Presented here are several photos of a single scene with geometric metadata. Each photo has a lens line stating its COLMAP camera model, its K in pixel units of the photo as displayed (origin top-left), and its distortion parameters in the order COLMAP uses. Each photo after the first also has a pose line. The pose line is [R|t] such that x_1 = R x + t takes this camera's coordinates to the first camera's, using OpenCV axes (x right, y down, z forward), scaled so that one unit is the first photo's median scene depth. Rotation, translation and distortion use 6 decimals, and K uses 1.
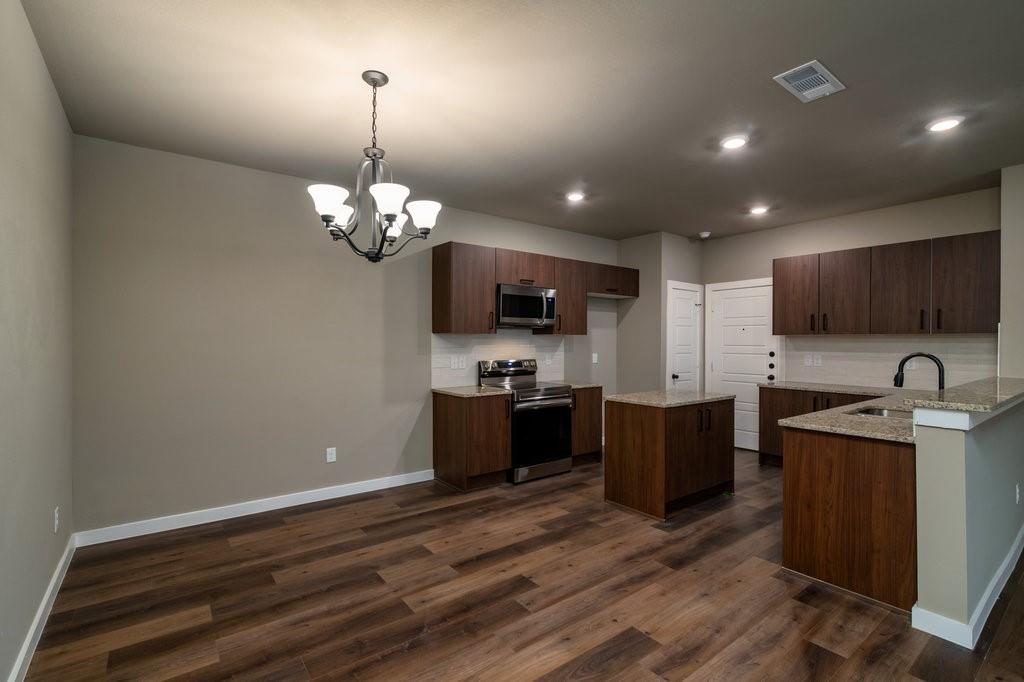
lens RADIAL K [[471.6, 0, 508.1], [0, 471.6, 339.4], [0, 0, 1]] dist [-0.003319, -0.002167]
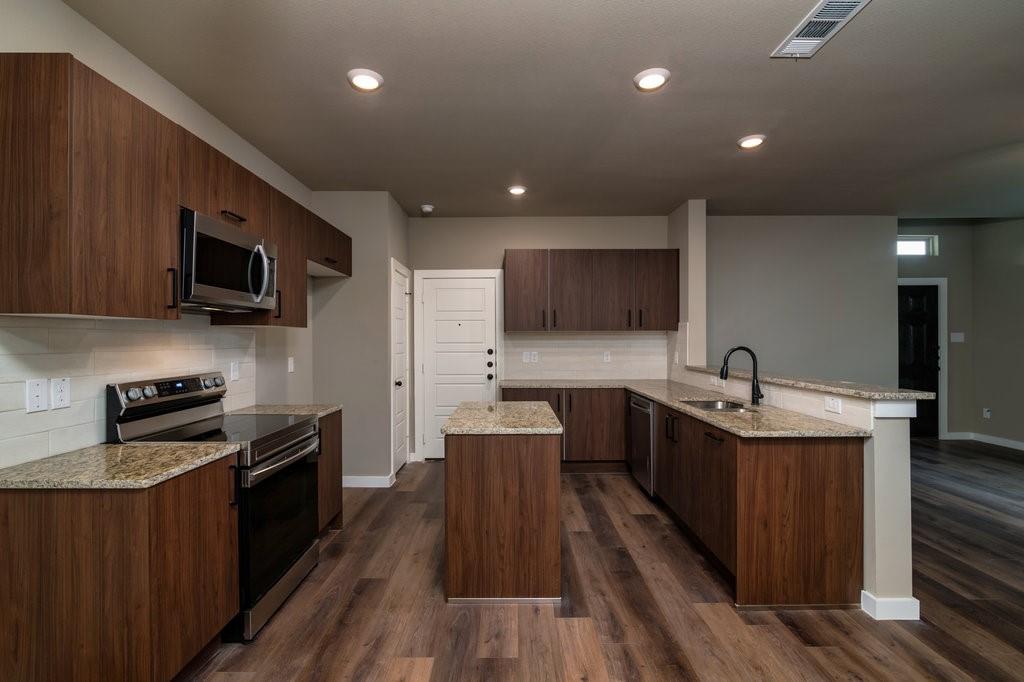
lens RADIAL K [[471.6, 0, 509.6], [0, 471.6, 341.3], [0, 0, 1]] dist [-0.003319, -0.002167]
pose [[0.598830, -0.006239, 0.800852, -0.202032], [0.000950, 0.999974, 0.007079, 0.005131], [-0.800876, -0.003479, 0.598821, 0.512368]]
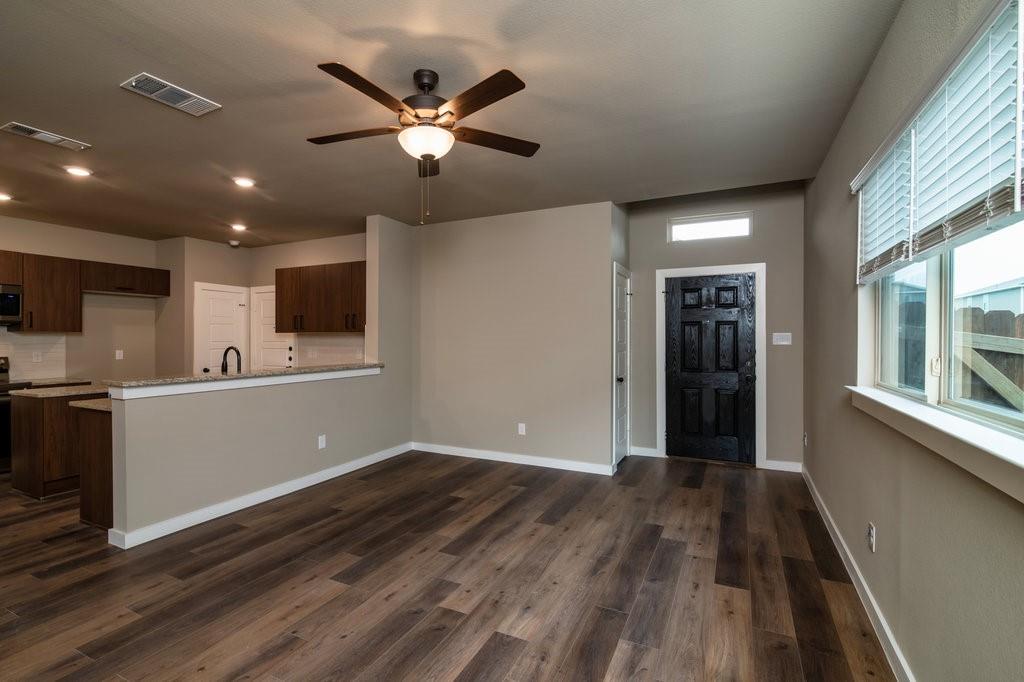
lens RADIAL K [[471.6, 0, 512.6], [0, 471.6, 338.5], [0, 0, 1]] dist [-0.003319, -0.002167]
pose [[0.891106, -0.002135, 0.453791, 0.647451], [-0.000392, 0.999985, 0.005475, -0.001358], [-0.453795, -0.005057, 0.891092, -0.390188]]
